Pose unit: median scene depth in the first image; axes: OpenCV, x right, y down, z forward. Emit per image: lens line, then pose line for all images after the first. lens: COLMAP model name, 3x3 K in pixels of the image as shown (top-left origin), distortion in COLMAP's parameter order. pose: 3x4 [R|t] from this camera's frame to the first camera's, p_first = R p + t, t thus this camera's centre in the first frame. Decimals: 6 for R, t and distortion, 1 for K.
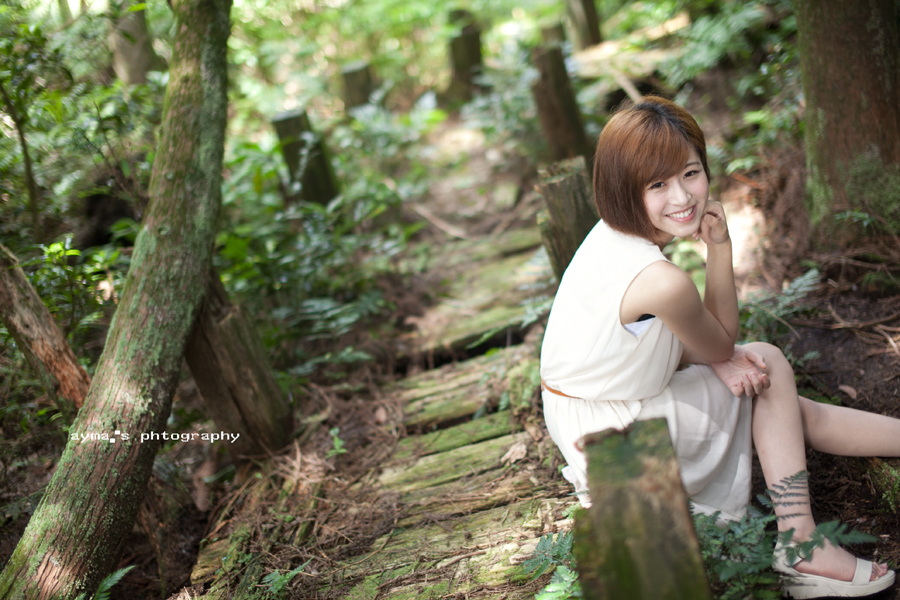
lens RADIAL K [[1287.6, 0, 448.0], [0, 1287.6, 298.3], [0, 0, 1]] dist [-0.062305, 0.000000]
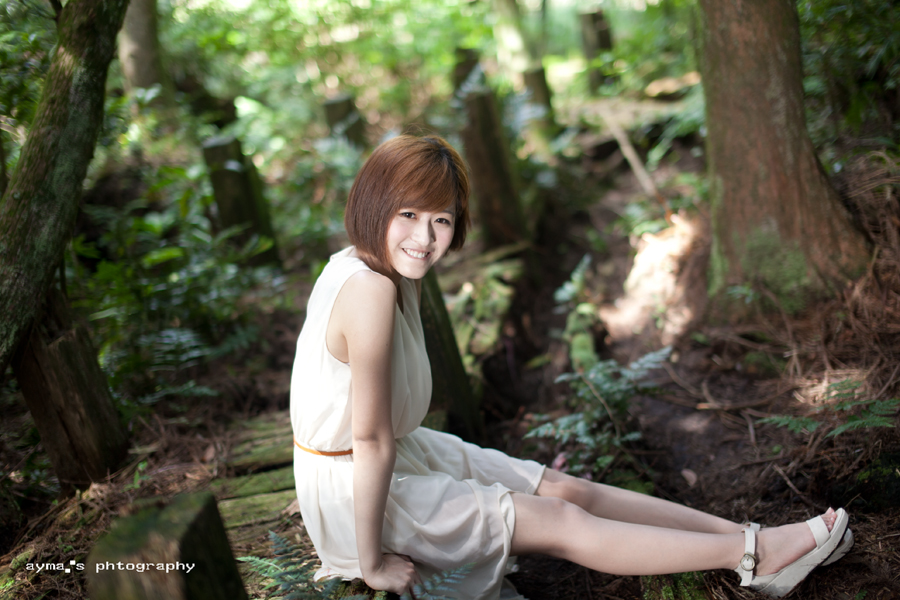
lens RADIAL K [[1287.6, 0, 452.3], [0, 1287.6, 299.7], [0, 0, 1]] dist [-0.062305, 0.000000]
pose [[0.991760, 0.085234, -0.095643, 0.216871], [-0.087281, 0.996031, -0.017423, -0.025439], [0.093778, 0.025627, 0.995263, 0.035241]]
